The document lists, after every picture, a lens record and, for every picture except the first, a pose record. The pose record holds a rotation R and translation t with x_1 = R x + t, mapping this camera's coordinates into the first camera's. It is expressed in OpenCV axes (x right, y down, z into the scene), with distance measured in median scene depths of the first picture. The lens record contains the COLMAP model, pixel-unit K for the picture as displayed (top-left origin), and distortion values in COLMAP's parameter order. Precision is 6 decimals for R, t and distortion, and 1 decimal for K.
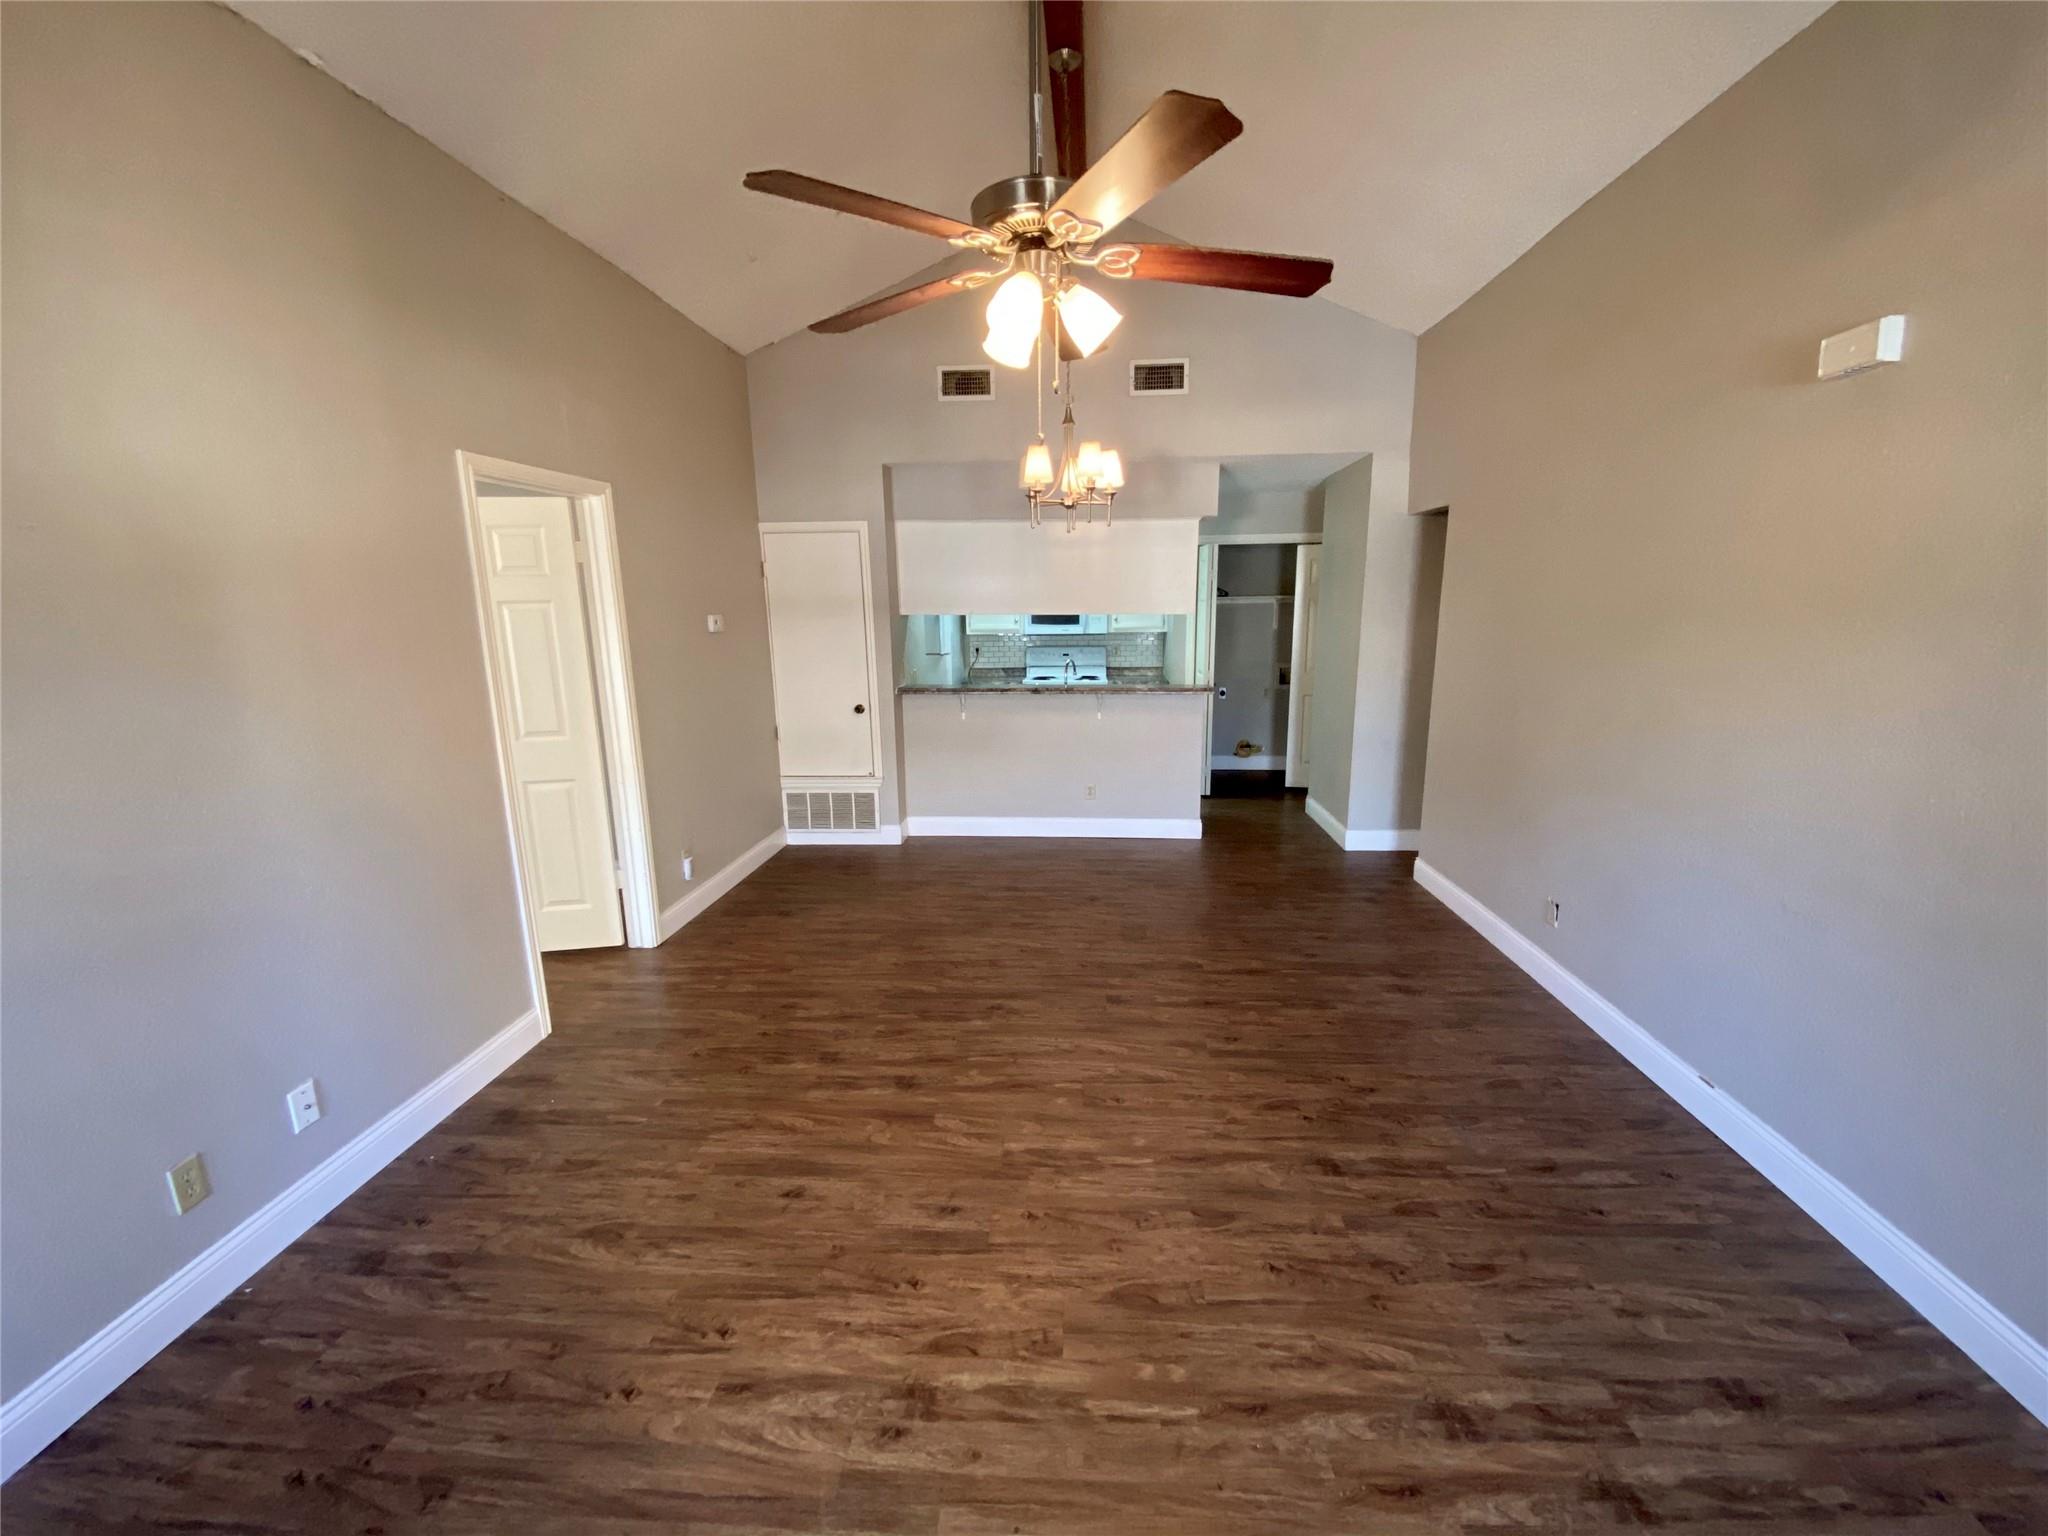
lens RADIAL K [[832.6, 0, 1045.3], [0, 832.6, 763.2], [0, 0, 1]] dist [0.034971, -0.030829]
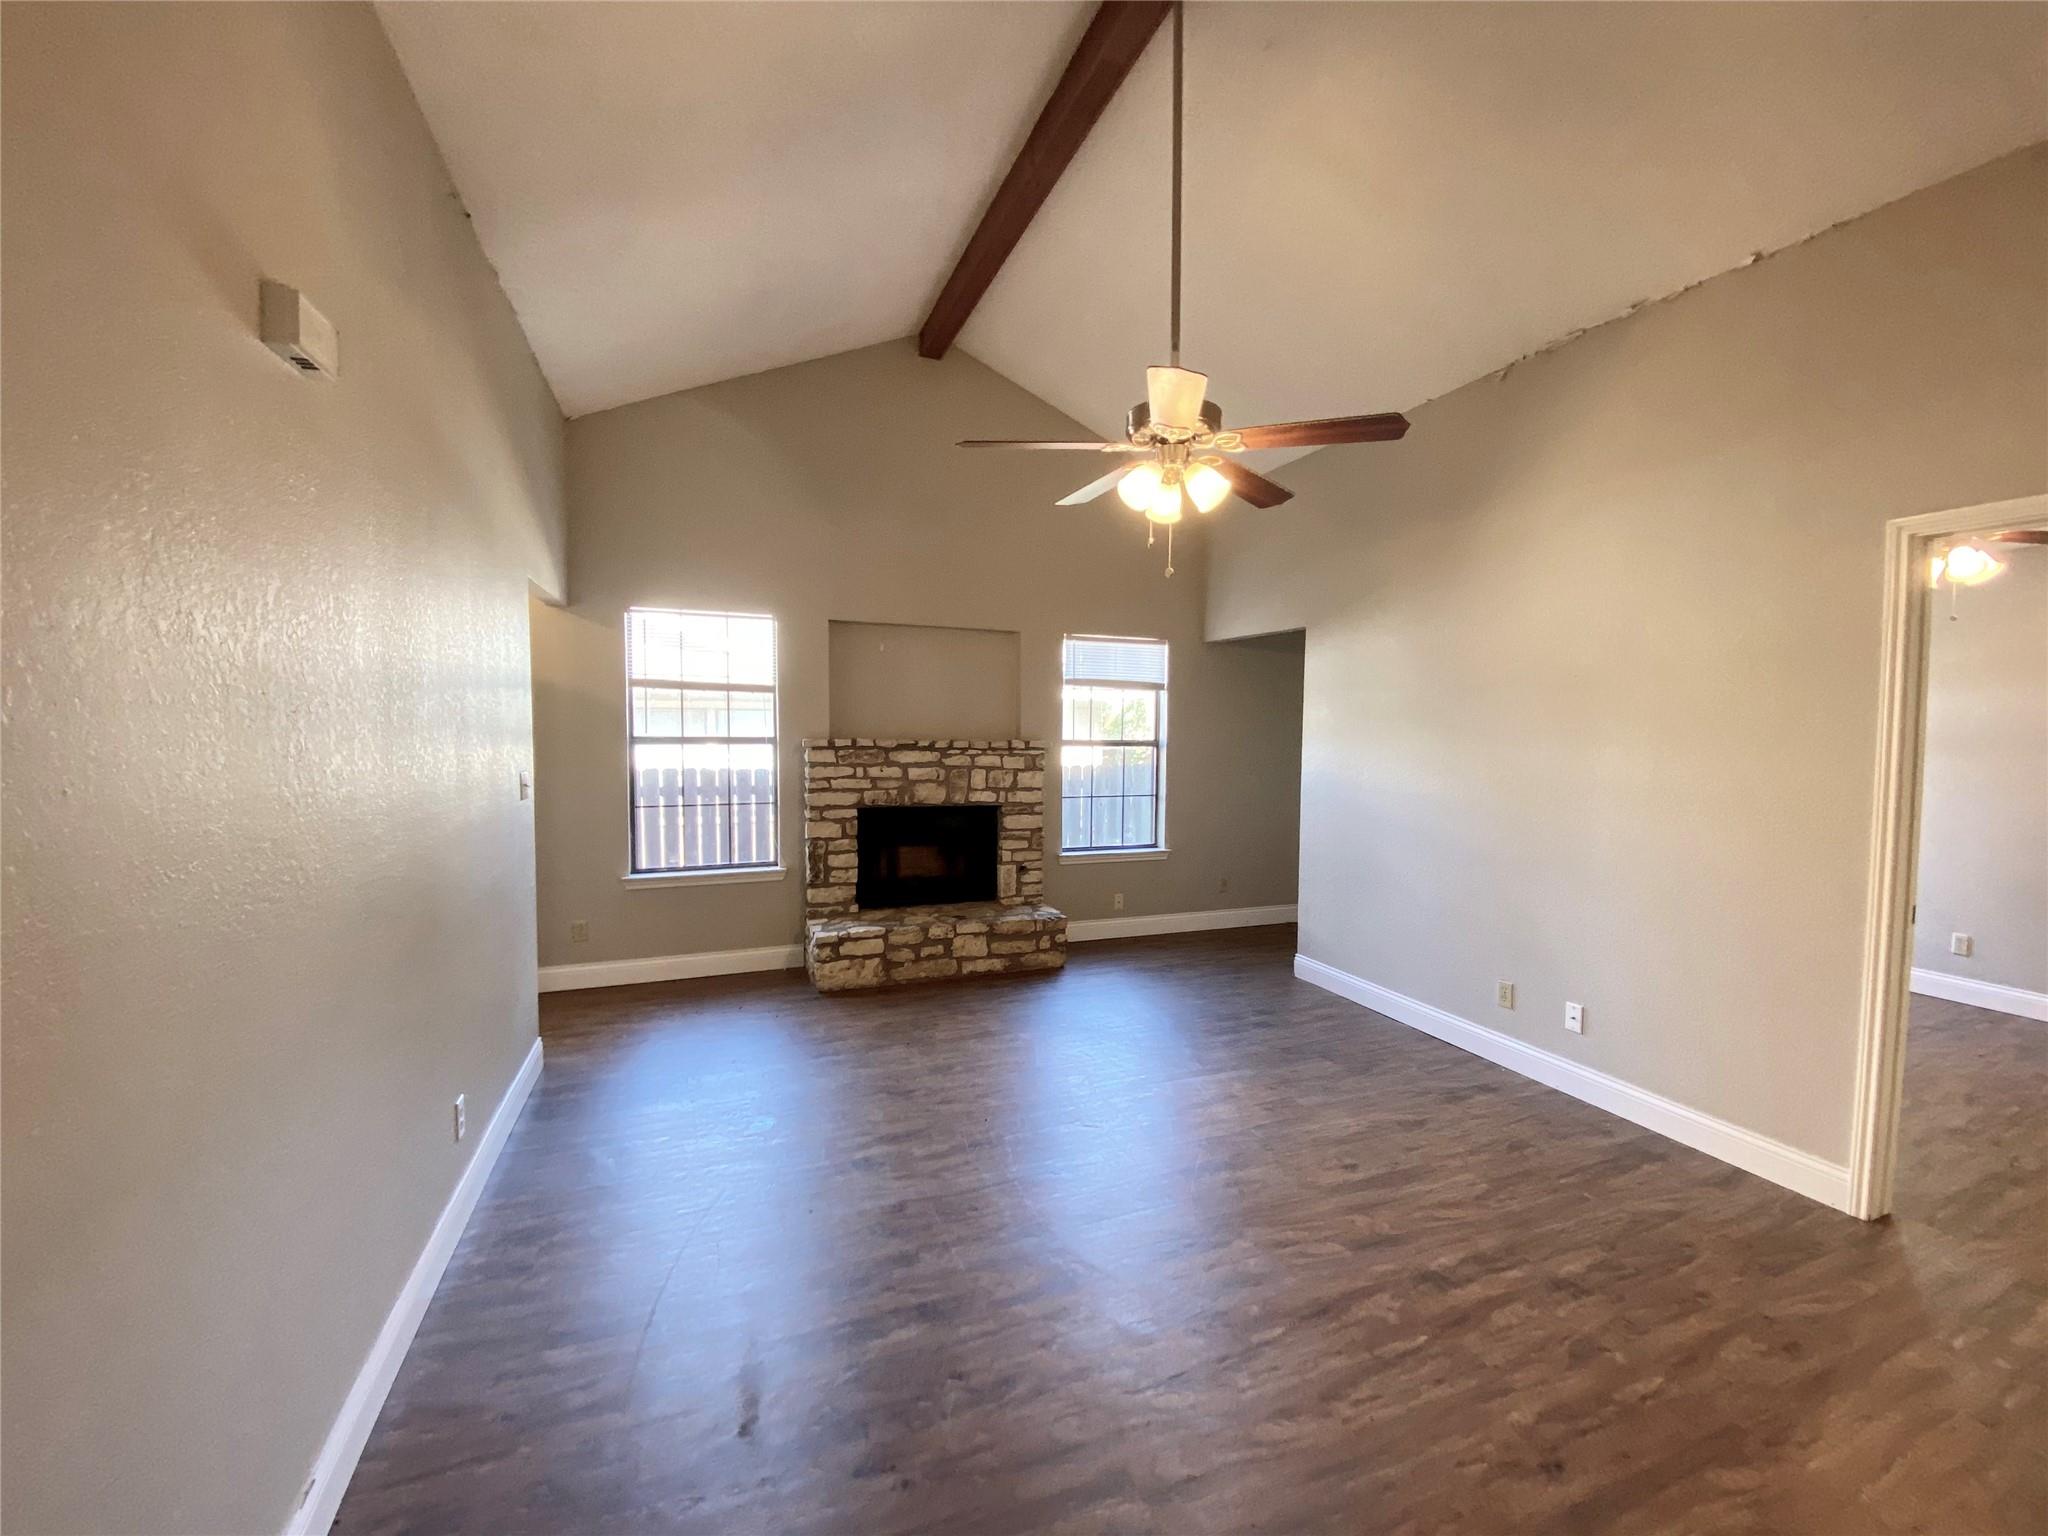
lens RADIAL K [[836.9, 0, 1029.5], [0, 836.9, 759.5], [0, 0, 1]] dist [0.018866, -0.019455]
pose [[-0.913423, 0.021721, -0.406432, 0.451516], [-0.077150, 0.971231, 0.225295, -0.225079], [0.399633, 0.237146, -0.885469, 1.291689]]
